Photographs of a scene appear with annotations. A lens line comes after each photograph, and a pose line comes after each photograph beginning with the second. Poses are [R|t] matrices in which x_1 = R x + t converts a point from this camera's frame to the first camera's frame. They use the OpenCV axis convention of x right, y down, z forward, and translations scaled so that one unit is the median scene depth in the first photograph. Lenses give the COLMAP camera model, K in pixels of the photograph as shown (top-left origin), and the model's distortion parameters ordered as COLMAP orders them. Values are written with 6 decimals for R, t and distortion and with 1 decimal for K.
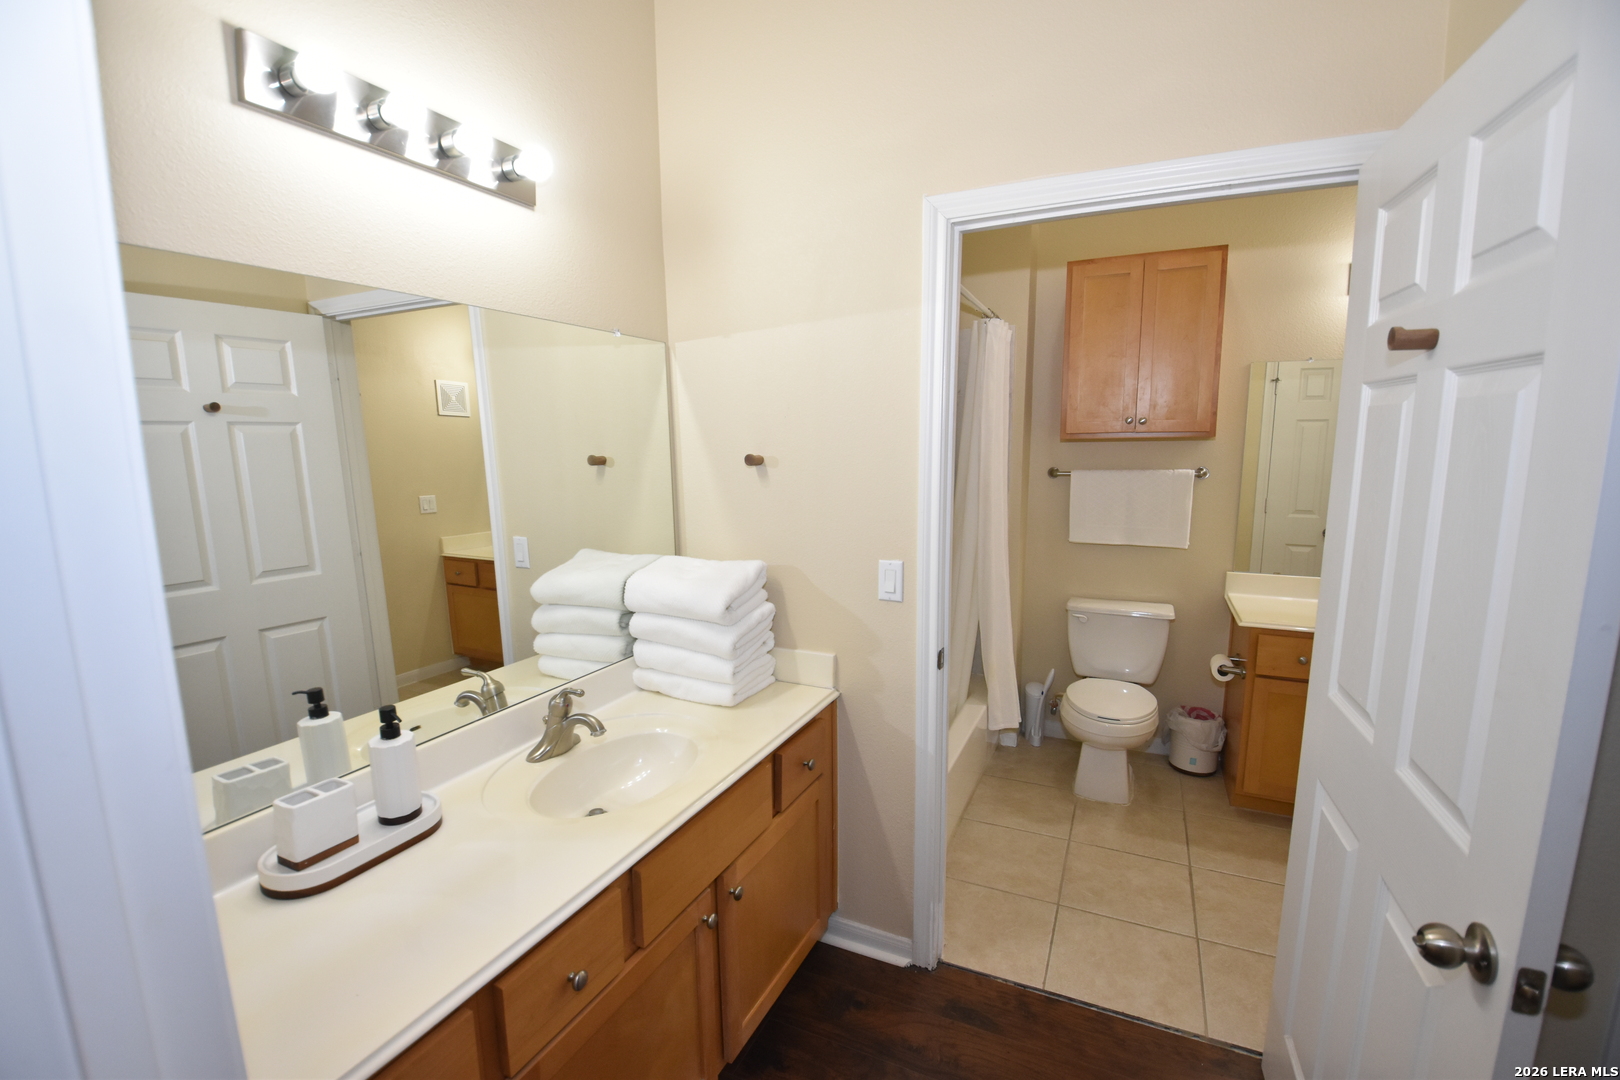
lens RADIAL K [[711.5, 0, 800.3], [0, 711.5, 553.6], [0, 0, 1]] dist [0.005760, -0.015949]
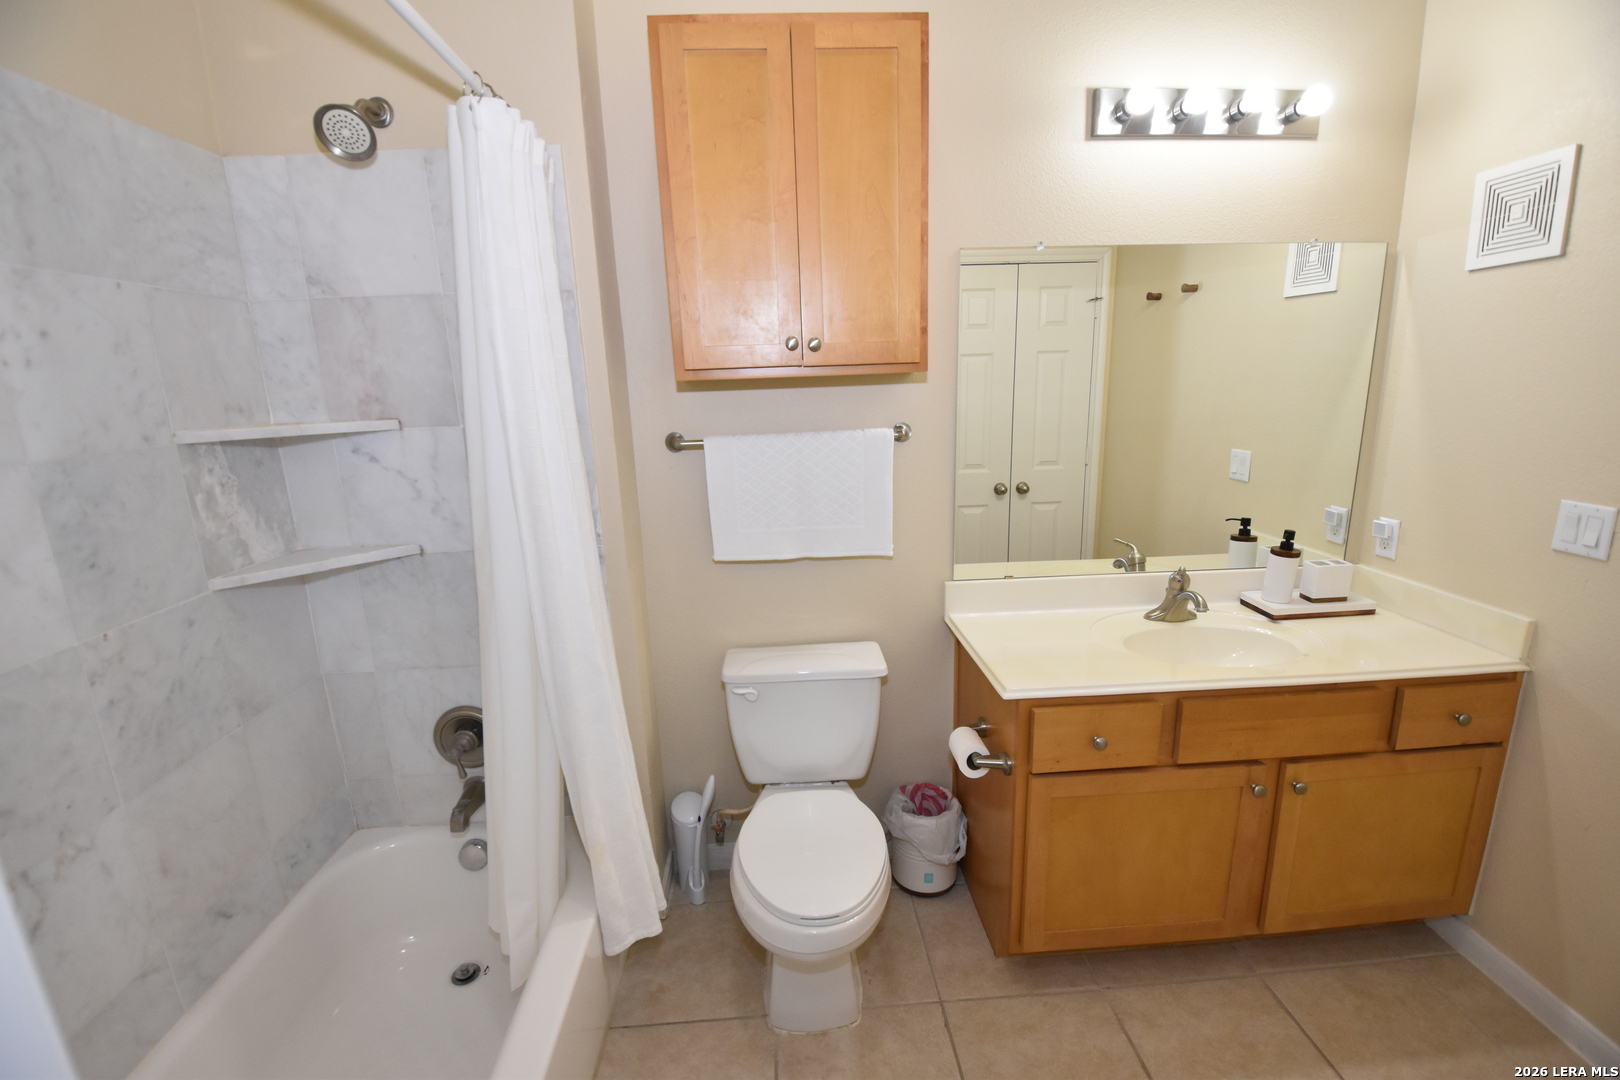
lens RADIAL K [[711.5, 0, 799.6], [0, 711.5, 549.9], [0, 0, 1]] dist [0.005760, -0.015949]
pose [[0.887236, -0.124021, 0.444333, 0.195989], [0.099083, 0.991937, 0.079021, -0.069643], [-0.450550, -0.026084, 0.892370, 0.483489]]
